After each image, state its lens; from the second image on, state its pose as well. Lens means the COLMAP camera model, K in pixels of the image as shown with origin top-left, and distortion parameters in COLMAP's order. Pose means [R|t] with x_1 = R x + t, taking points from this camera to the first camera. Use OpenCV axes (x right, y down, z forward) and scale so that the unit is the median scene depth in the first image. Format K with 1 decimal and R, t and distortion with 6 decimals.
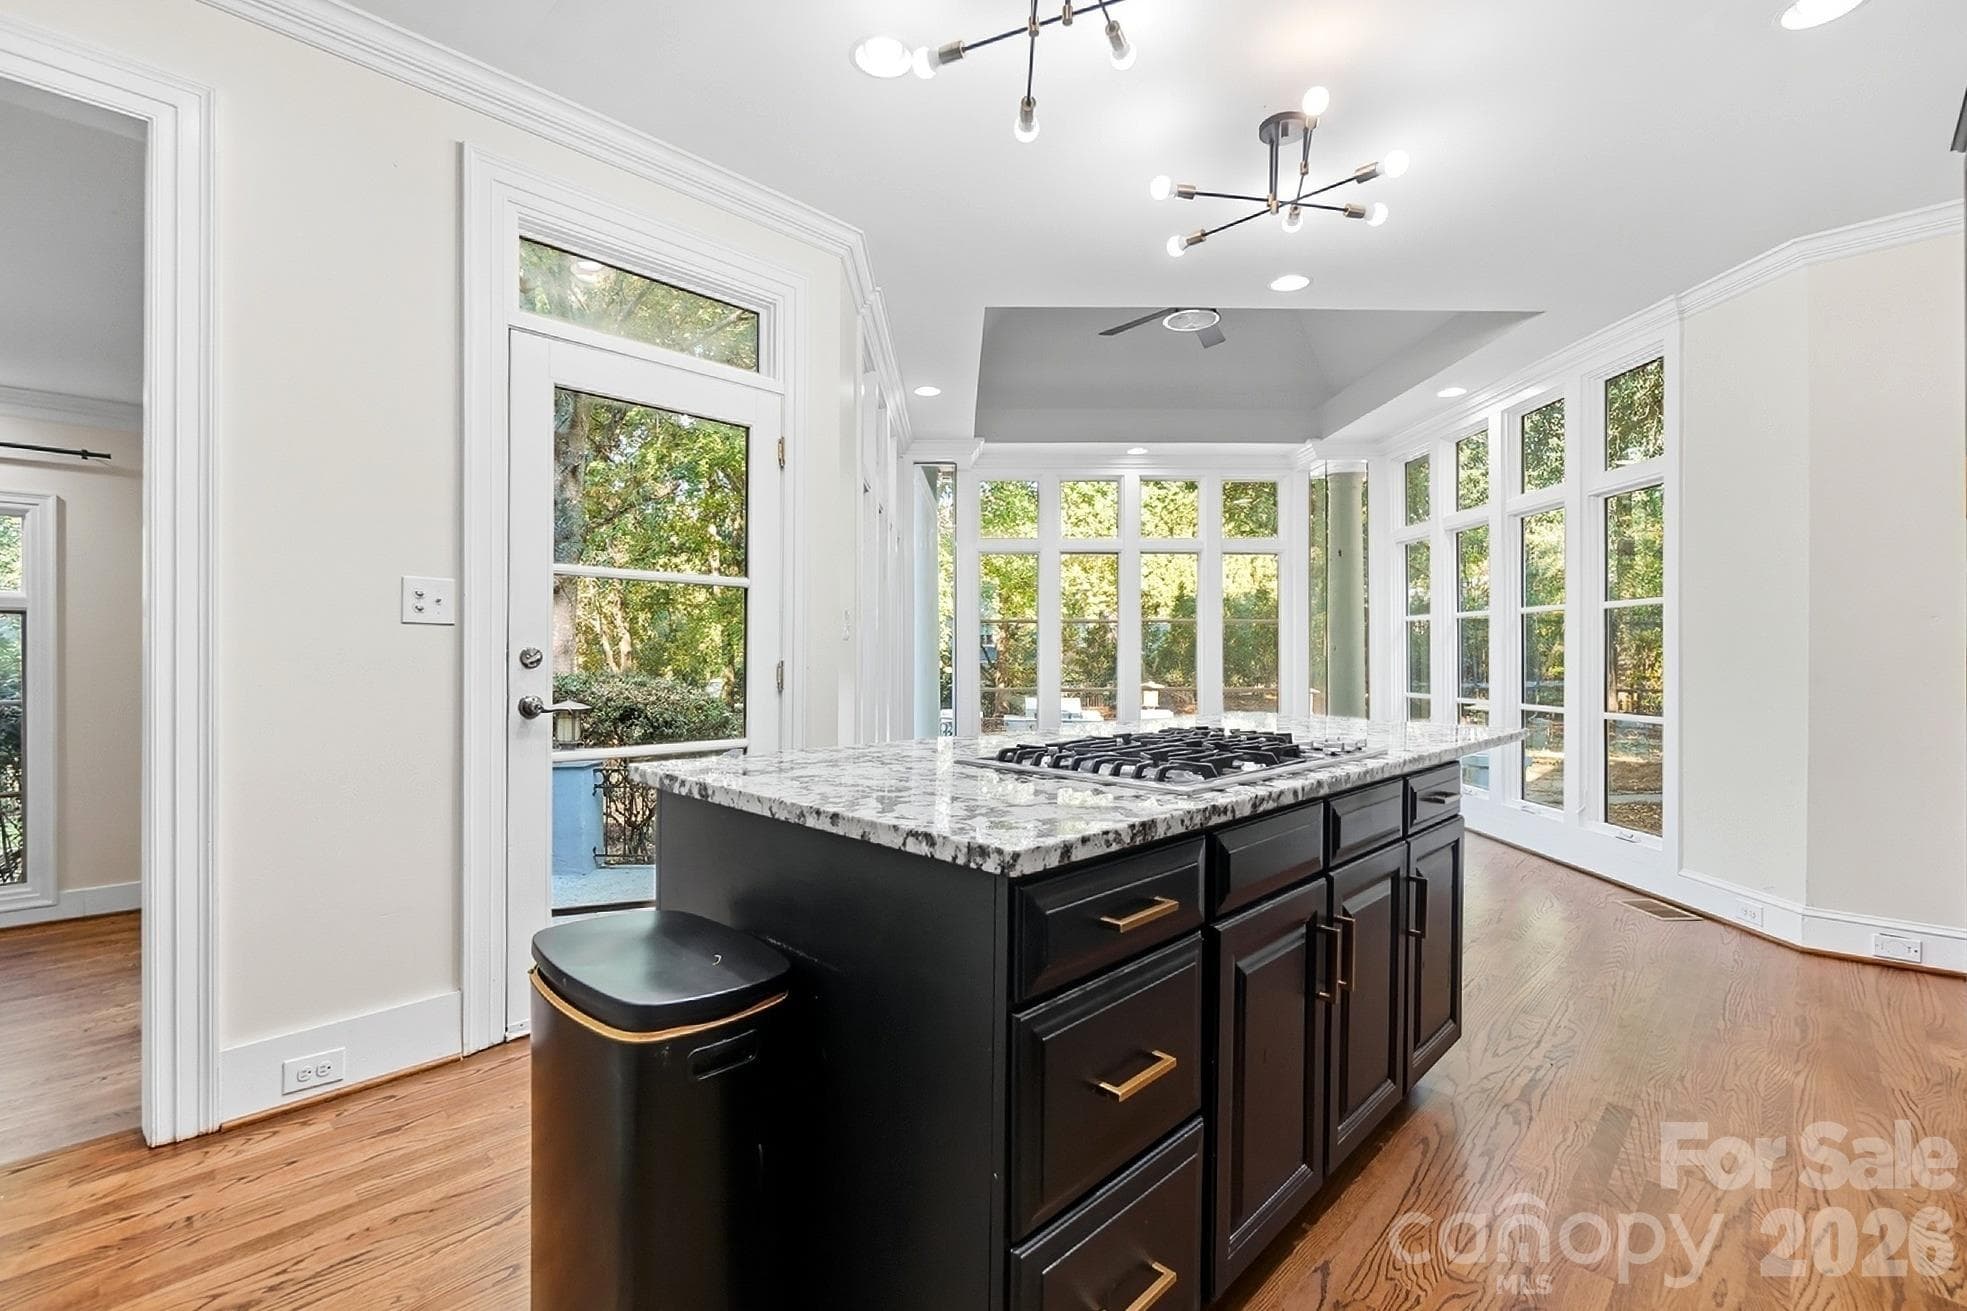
lens RADIAL K [[869.4, 0, 964.2], [0, 869.4, 647.0], [0, 0, 1]] dist [-0.028454, 0.000240]
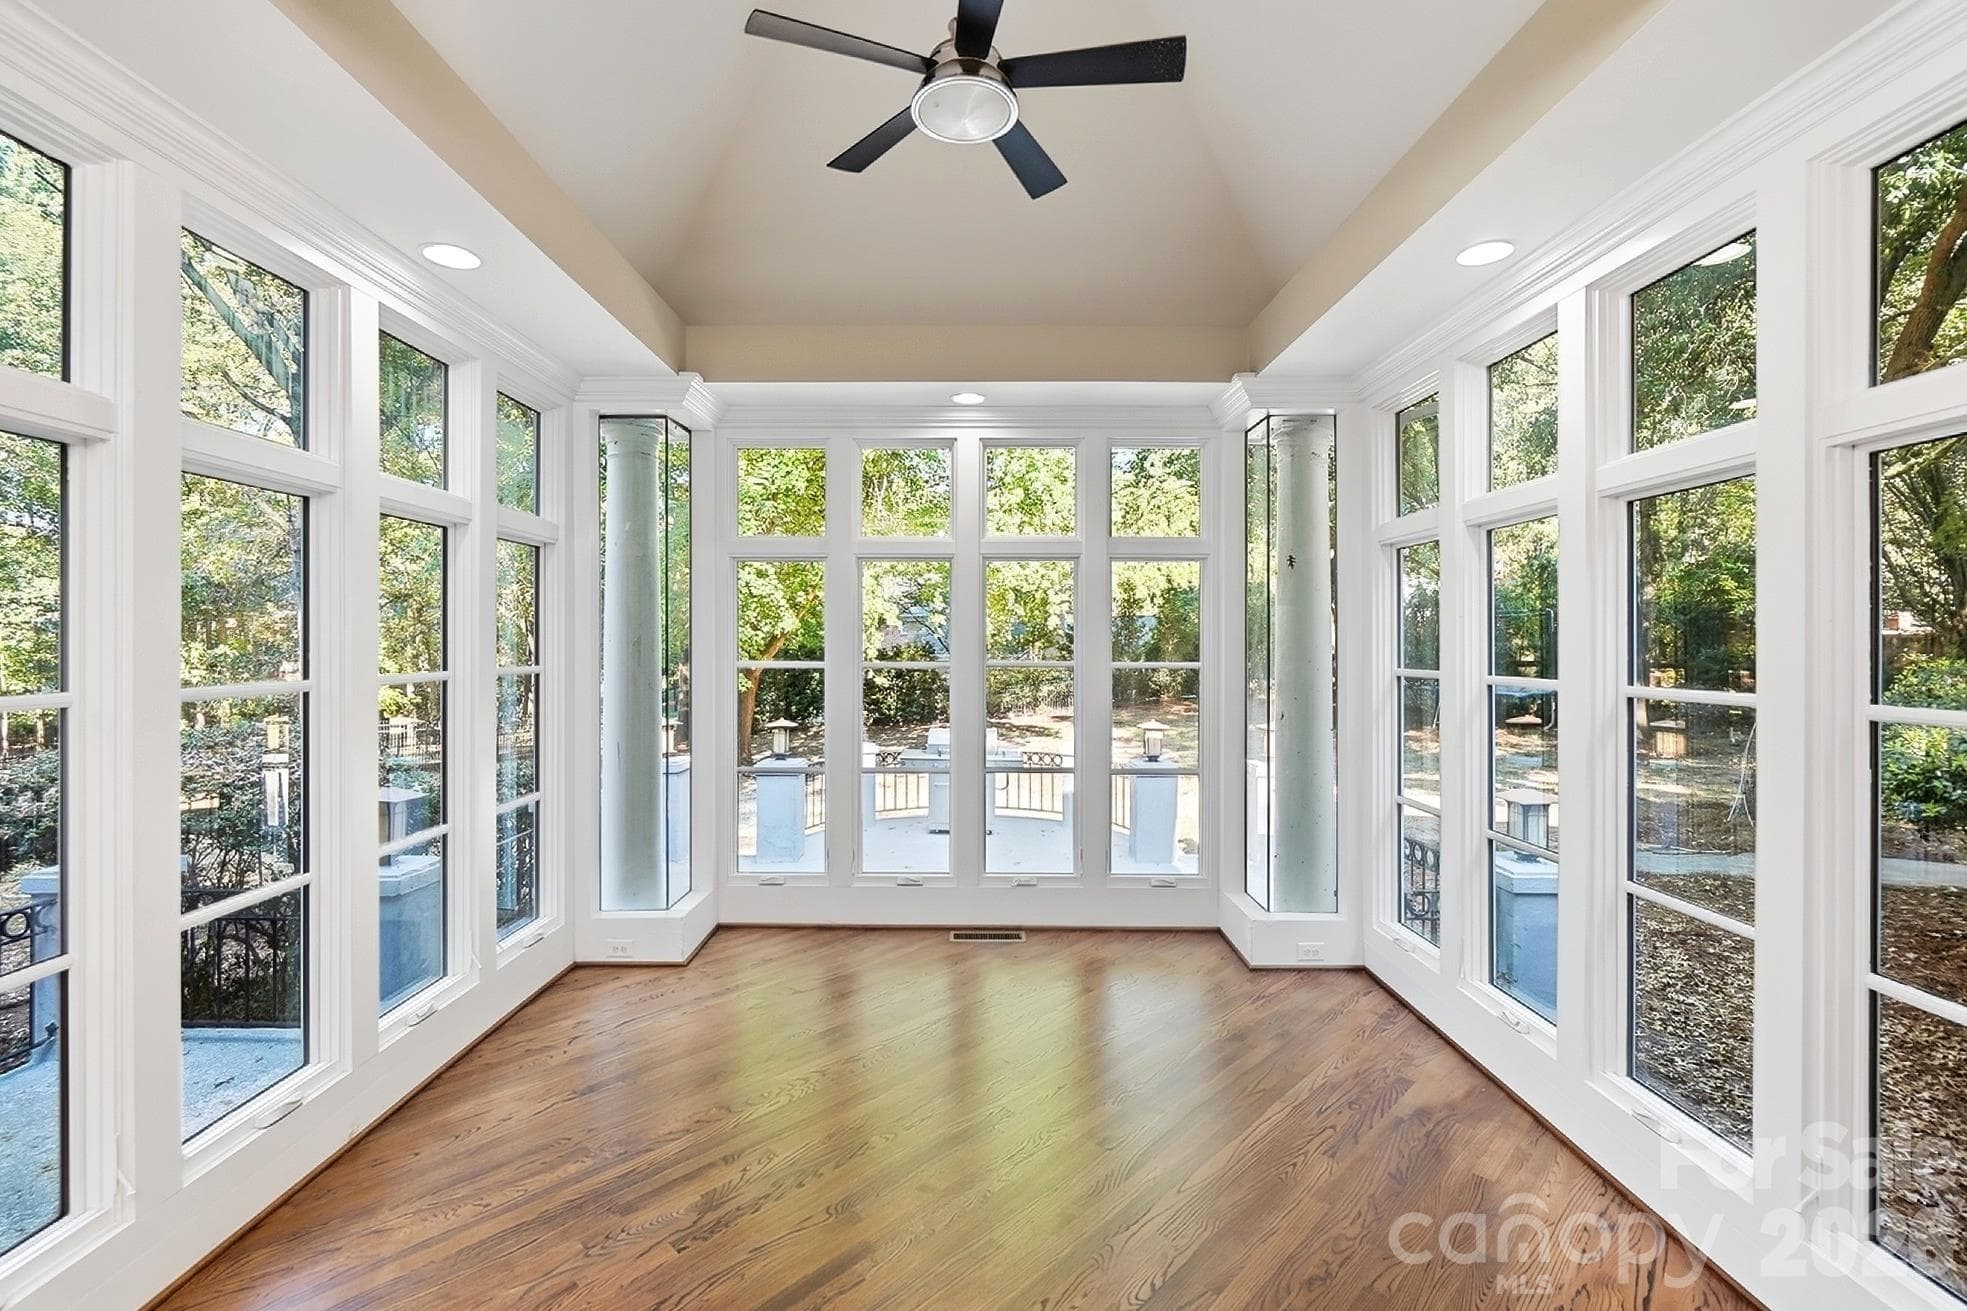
lens RADIAL K [[869.4, 0, 964.2], [0, 869.4, 647.0], [0, 0, 1]] dist [-0.028454, 0.000240]
pose [[0.999997, -0.002103, -0.001326, 0.204505], [0.002118, 0.999929, 0.011737, -0.056068], [0.001301, -0.011740, 0.999930, 0.385325]]
